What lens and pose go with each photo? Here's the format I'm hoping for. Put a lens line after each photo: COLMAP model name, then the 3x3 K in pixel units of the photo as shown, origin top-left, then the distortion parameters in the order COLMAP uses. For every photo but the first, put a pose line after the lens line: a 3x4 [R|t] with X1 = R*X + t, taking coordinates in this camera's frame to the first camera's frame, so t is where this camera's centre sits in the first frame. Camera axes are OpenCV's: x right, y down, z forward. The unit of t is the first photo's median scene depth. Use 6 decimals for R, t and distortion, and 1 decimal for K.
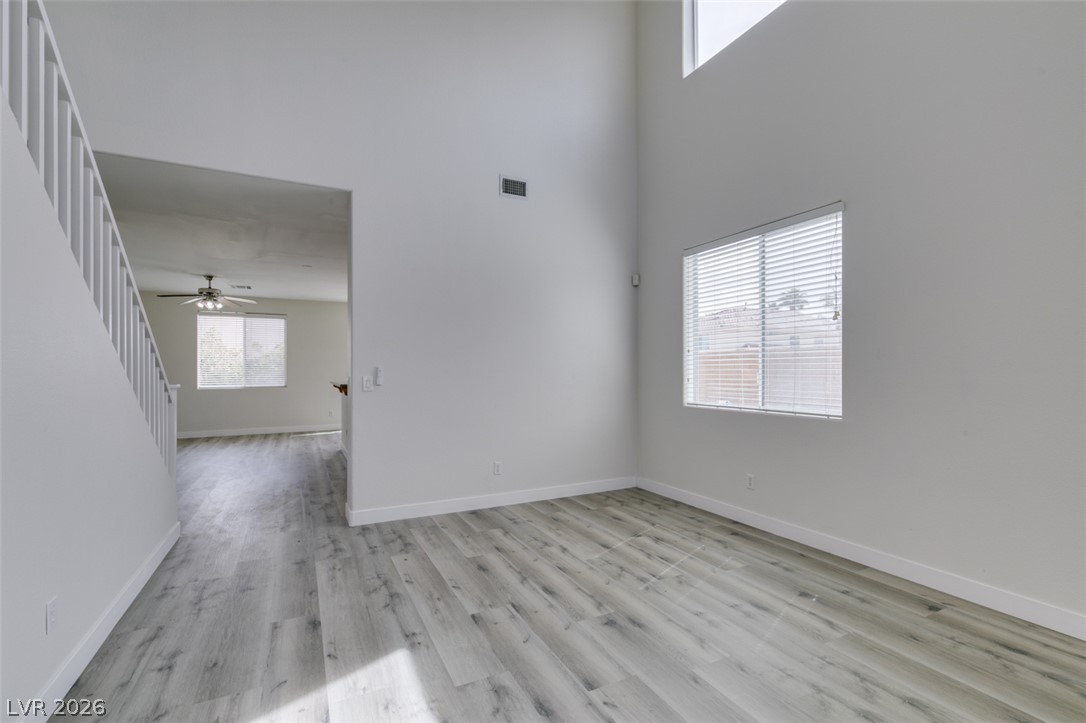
lens RADIAL K [[485.1, 0, 543.0], [0, 485.1, 366.9], [0, 0, 1]] dist [0.002781, -0.000916]
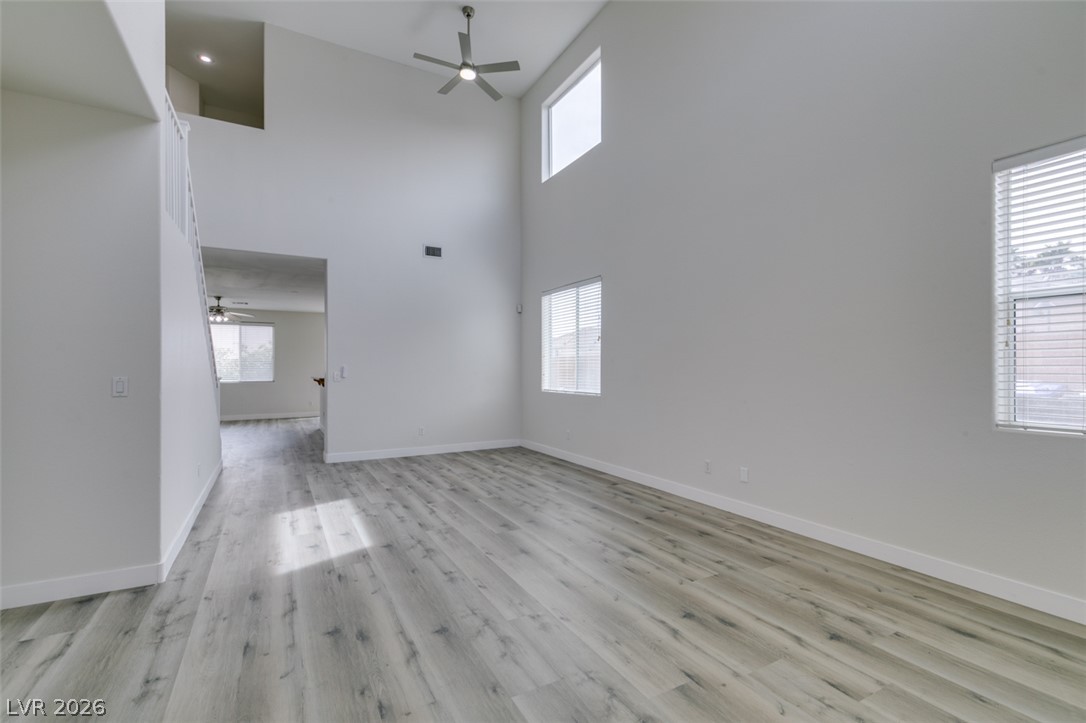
lens RADIAL K [[485.1, 0, 545.1], [0, 485.1, 366.3], [0, 0, 1]] dist [0.002781, -0.000916]
pose [[0.999058, 0.002204, 0.043346, 0.324402], [-0.002308, 0.999995, 0.002342, -0.006510], [-0.043341, -0.002440, 0.999057, -0.802815]]
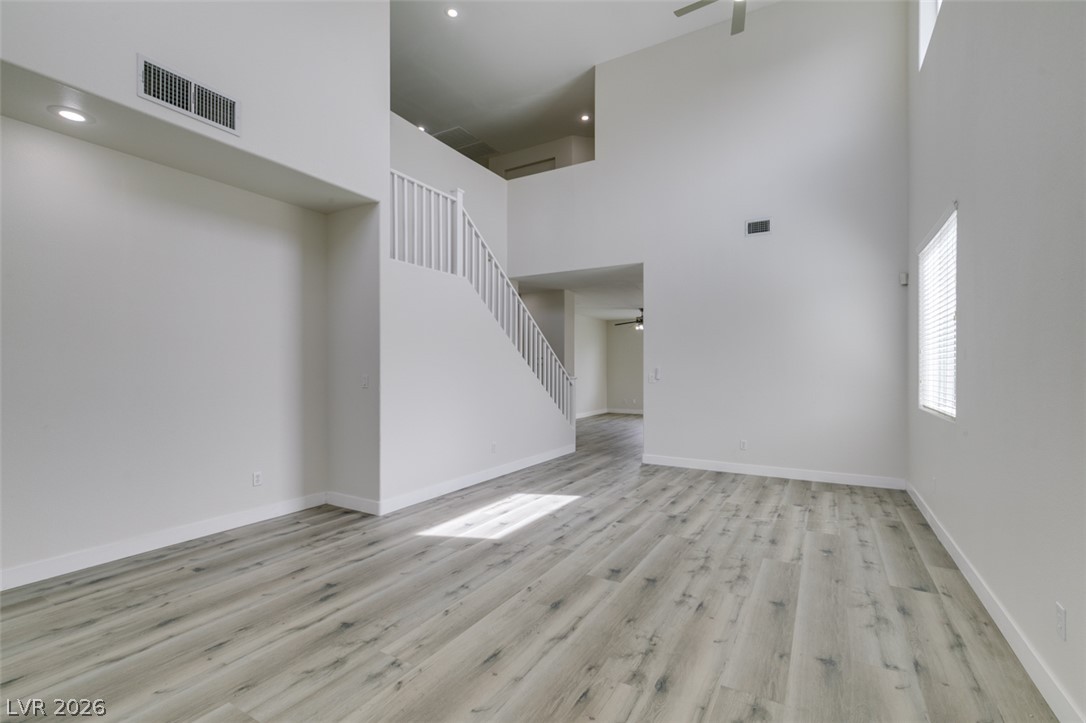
lens RADIAL K [[485.1, 0, 540.6], [0, 485.1, 366.5], [0, 0, 1]] dist [0.002781, -0.000916]
pose [[0.540721, -0.002801, -0.841197, 0.977057], [0.003195, 0.999994, -0.001276, -0.004835], [0.841196, -0.001998, 0.540727, -0.239318]]
